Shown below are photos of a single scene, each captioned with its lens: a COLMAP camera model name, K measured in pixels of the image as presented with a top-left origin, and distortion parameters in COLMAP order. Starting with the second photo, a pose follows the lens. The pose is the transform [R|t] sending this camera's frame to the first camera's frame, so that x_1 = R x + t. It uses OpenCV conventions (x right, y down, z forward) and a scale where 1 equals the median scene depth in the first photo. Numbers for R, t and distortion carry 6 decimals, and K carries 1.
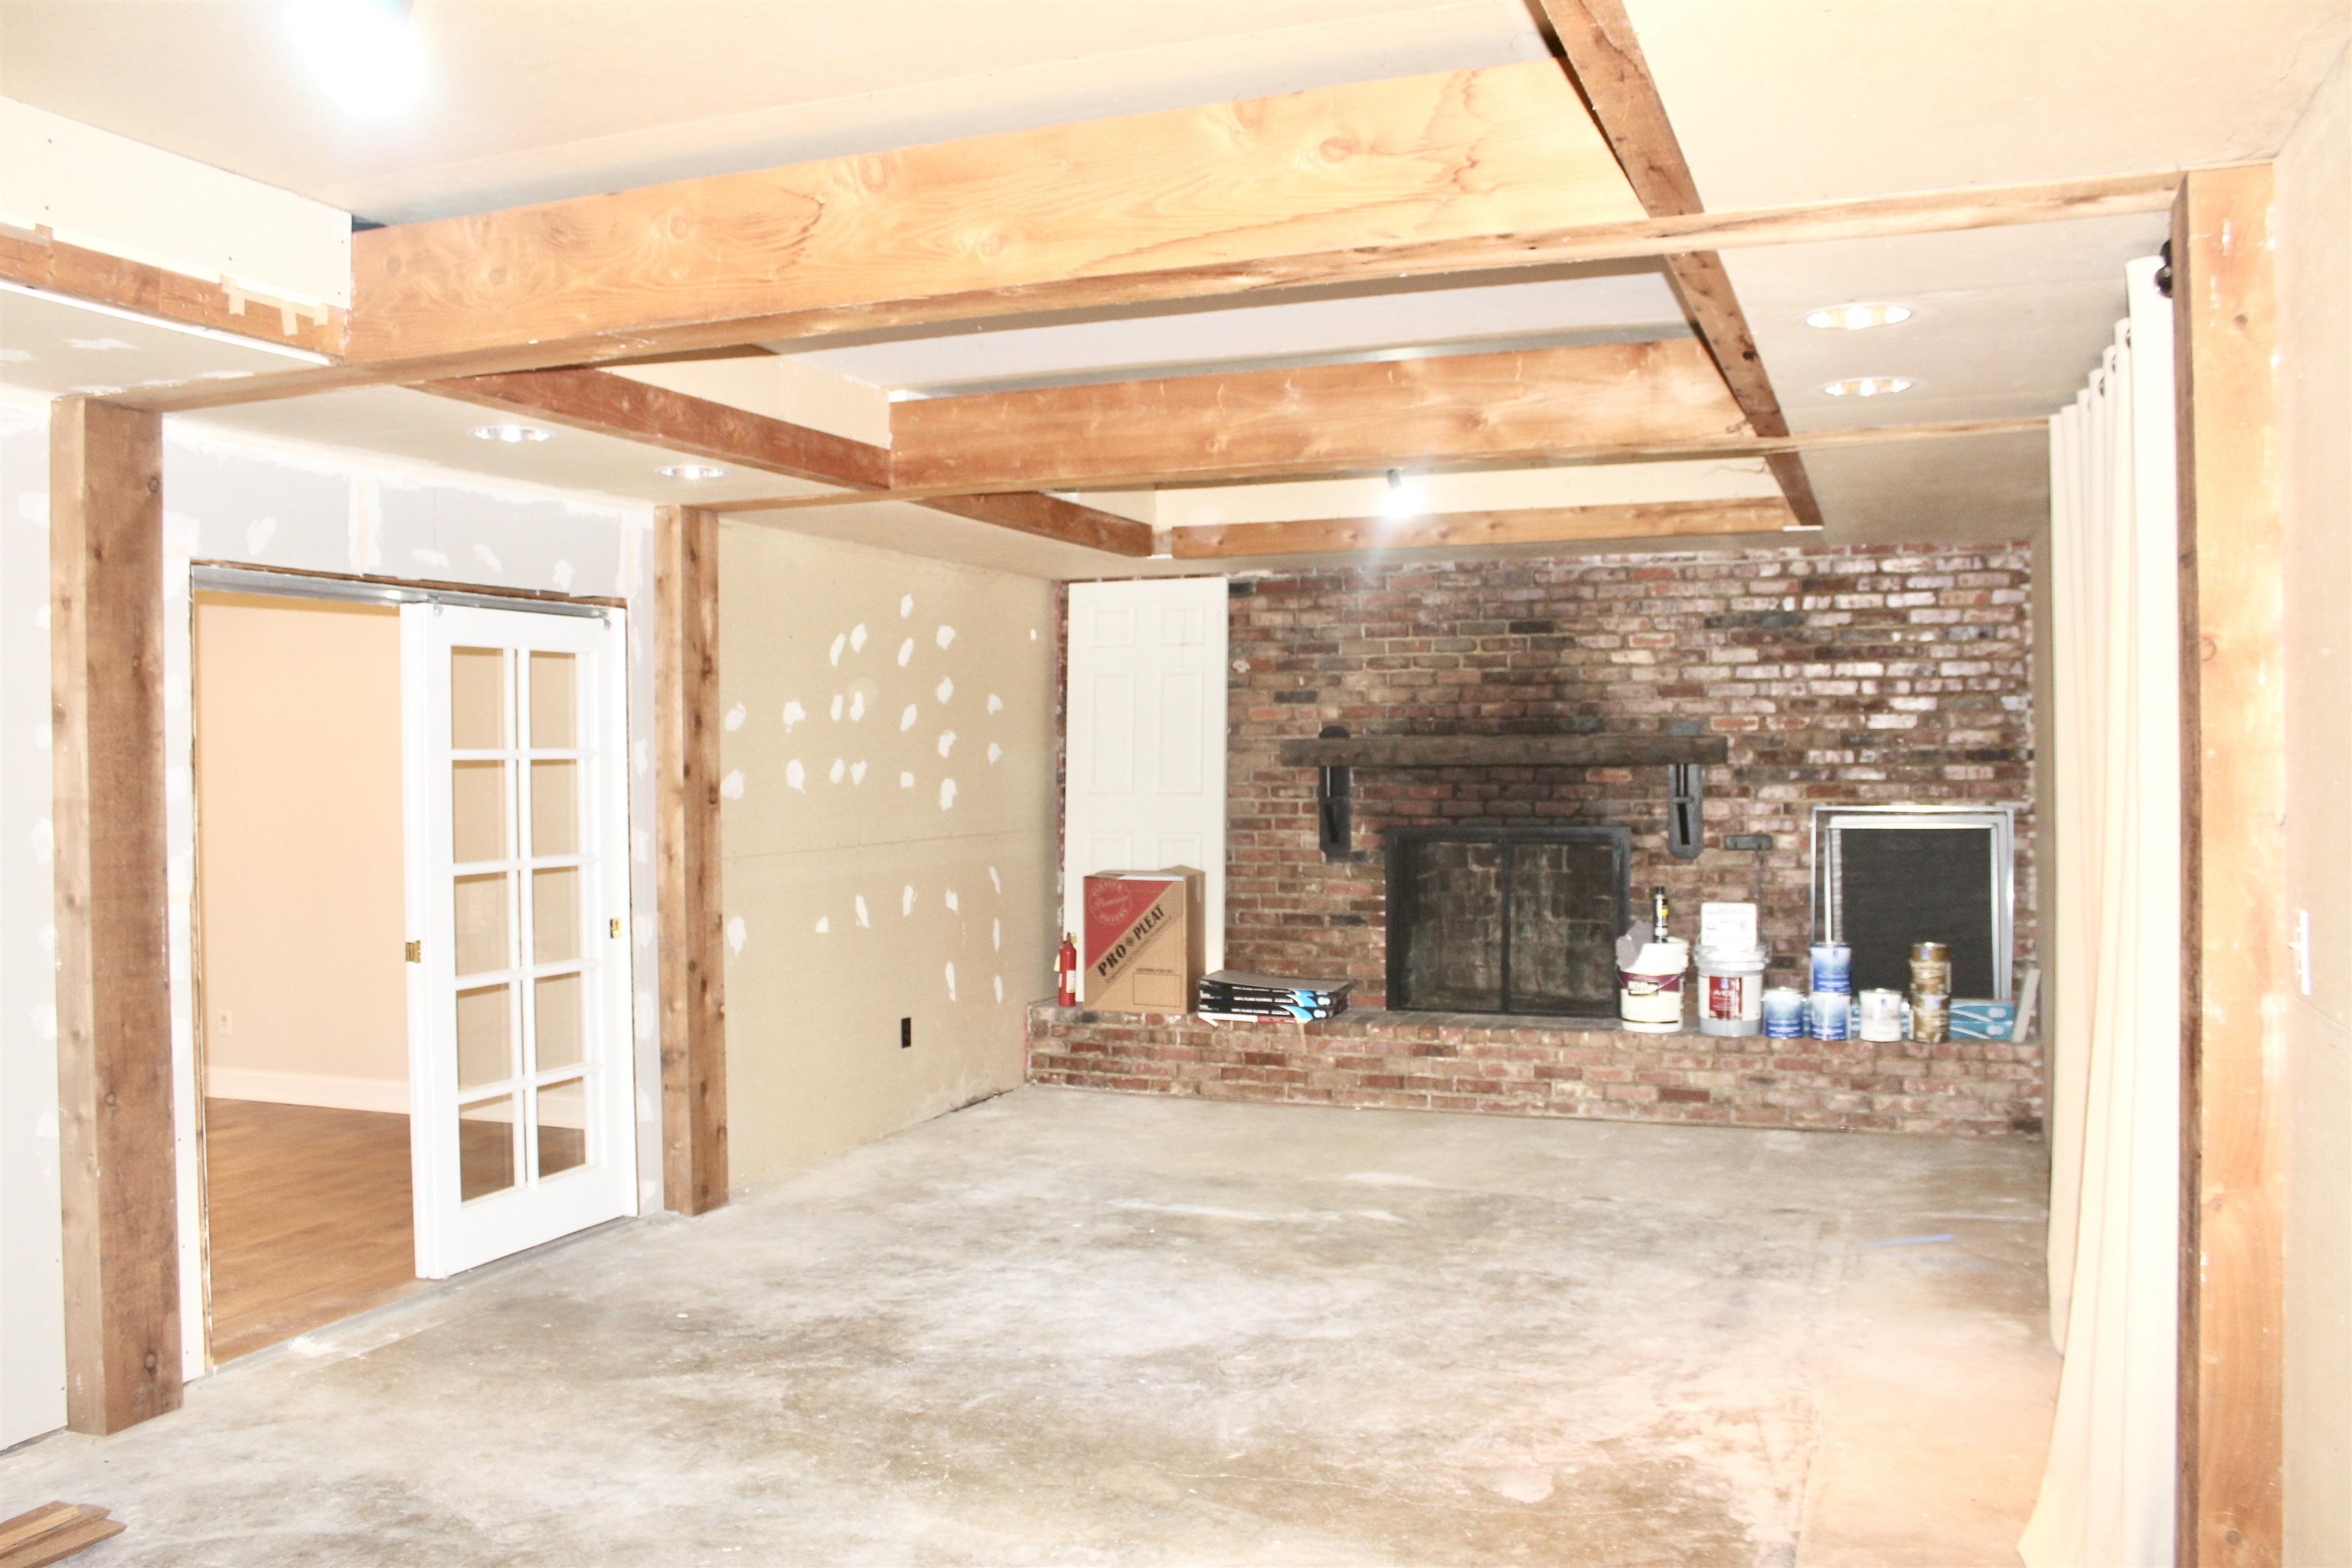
lens RADIAL K [[1944.6, 0, 1177.8], [0, 1944.6, 759.3], [0, 0, 1]] dist [-0.156639, 0.141209]
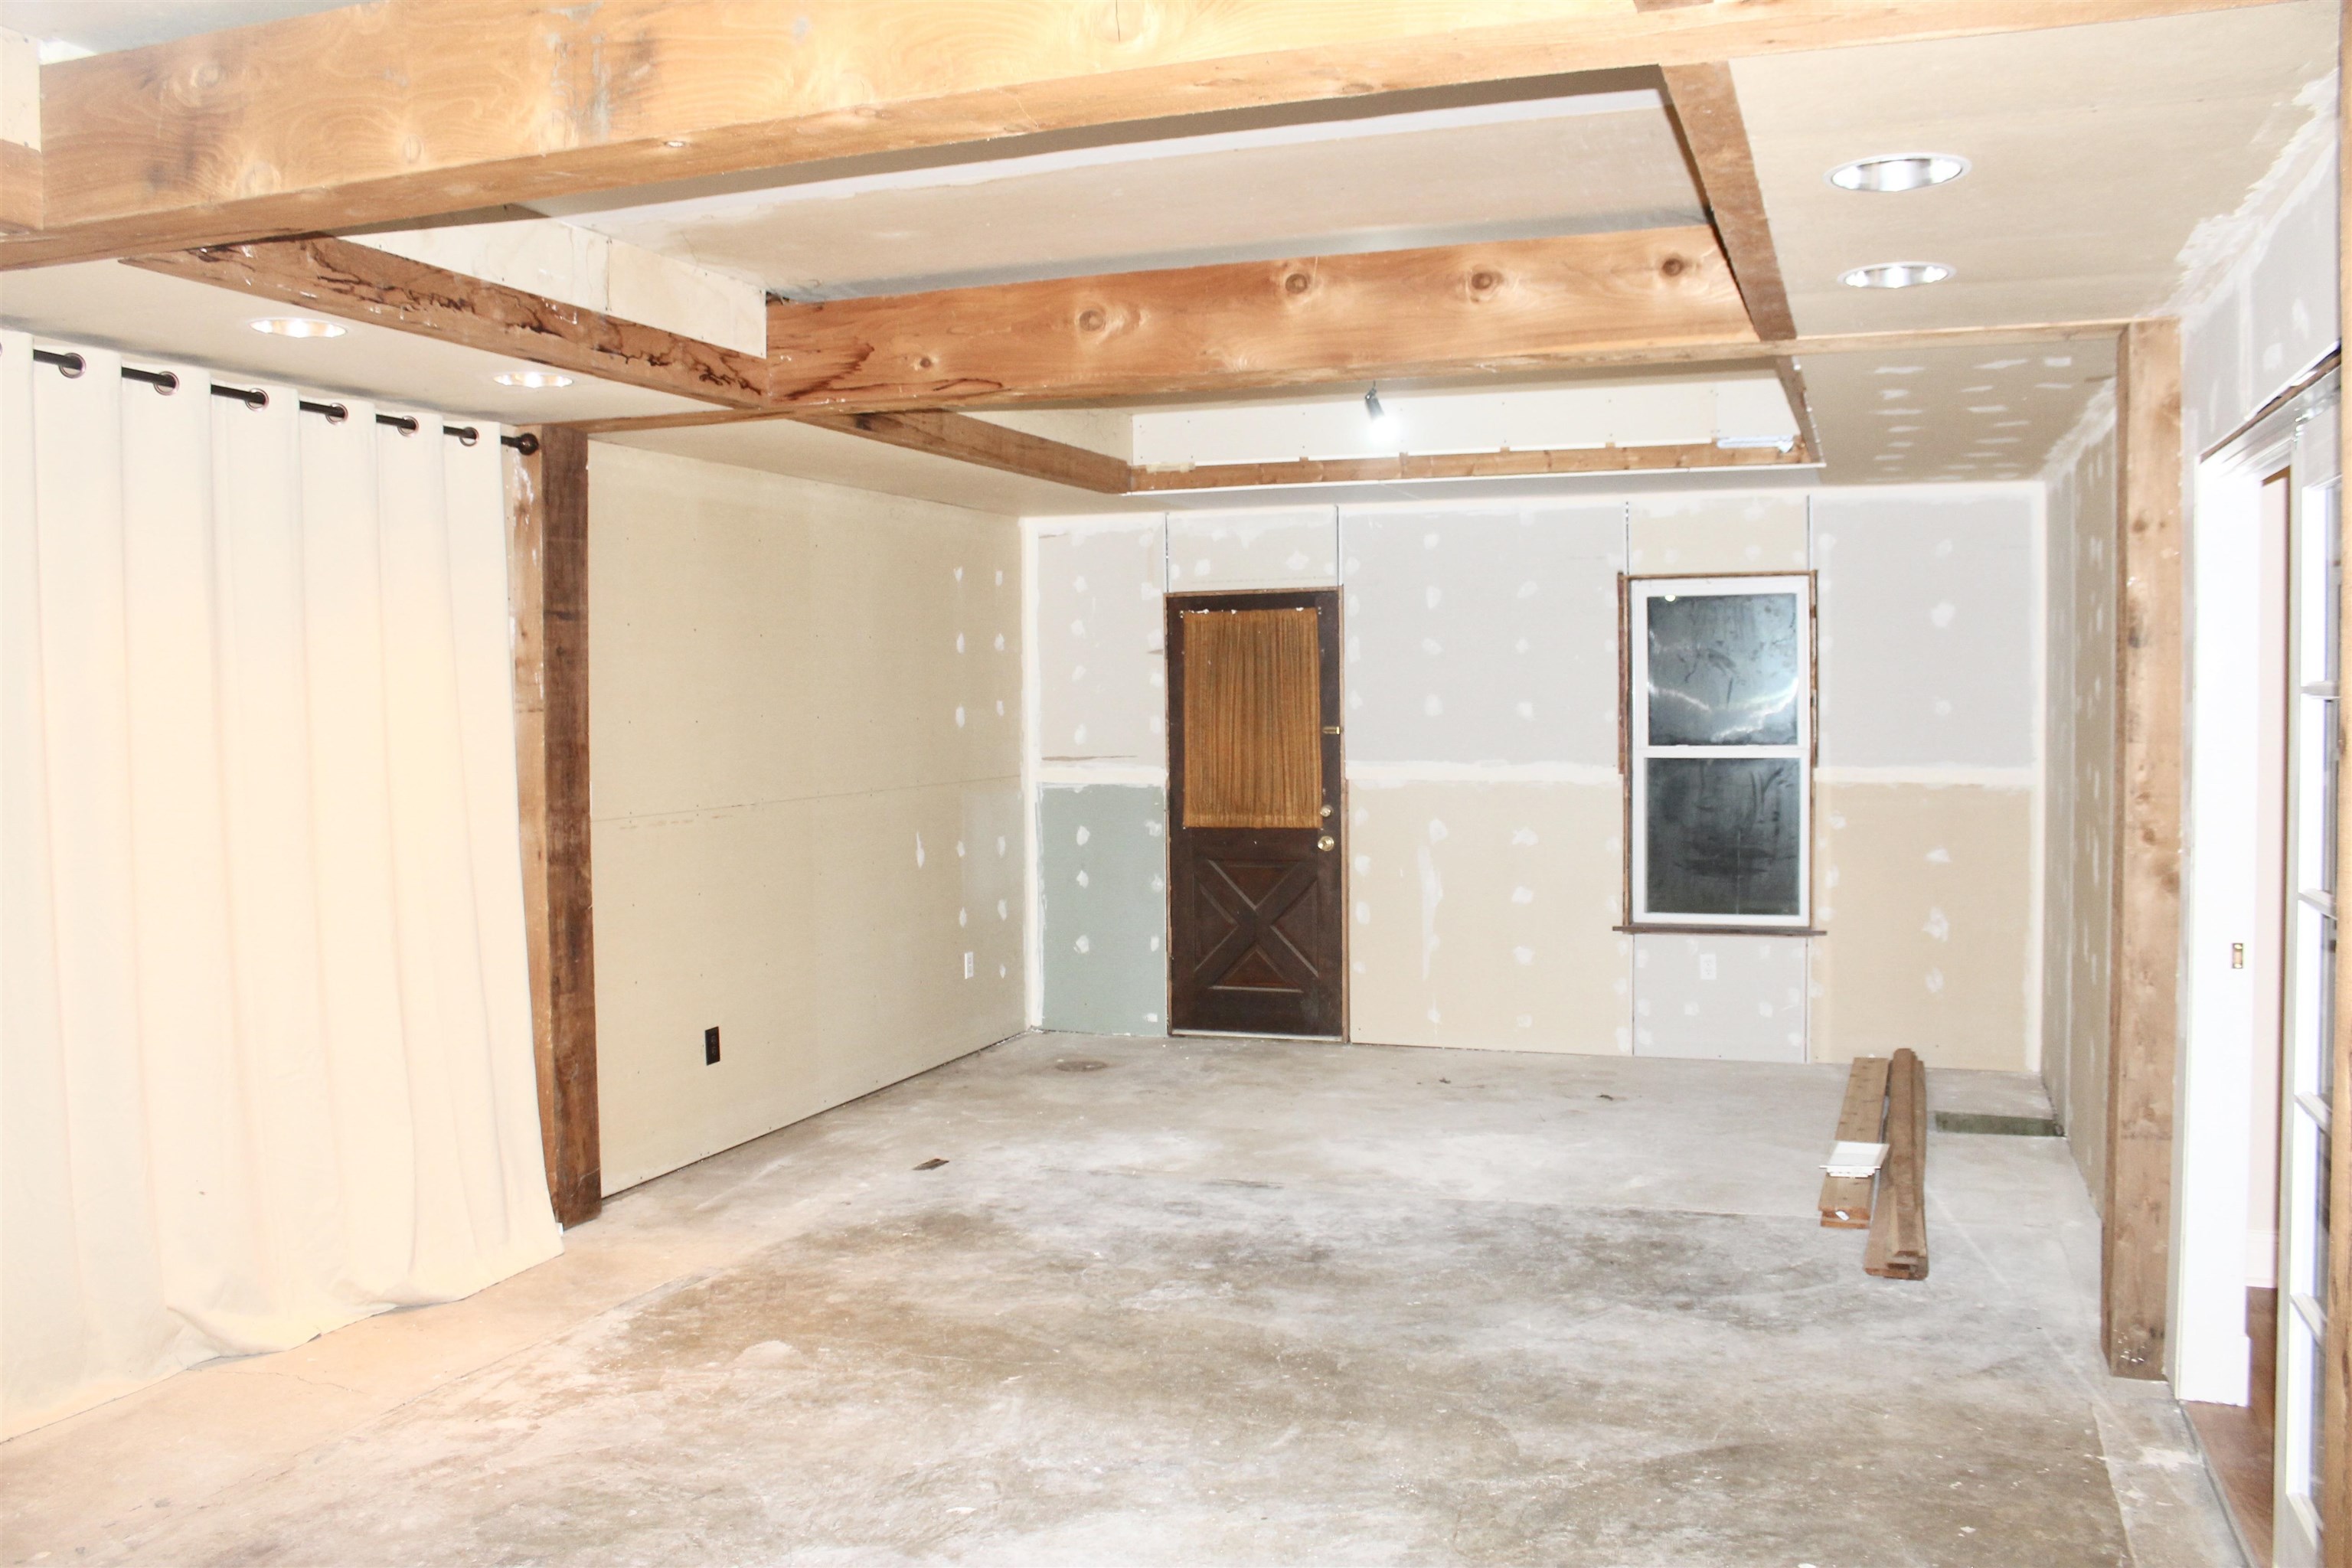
lens RADIAL K [[1944.6, 0, 1177.8], [0, 1944.6, 759.3], [0, 0, 1]] dist [-0.156639, 0.141209]
pose [[-0.999738, 0.019545, -0.011886, -0.053573], [0.019097, 0.999146, 0.036640, -0.010692], [0.012592, 0.036403, -0.999258, 1.965743]]
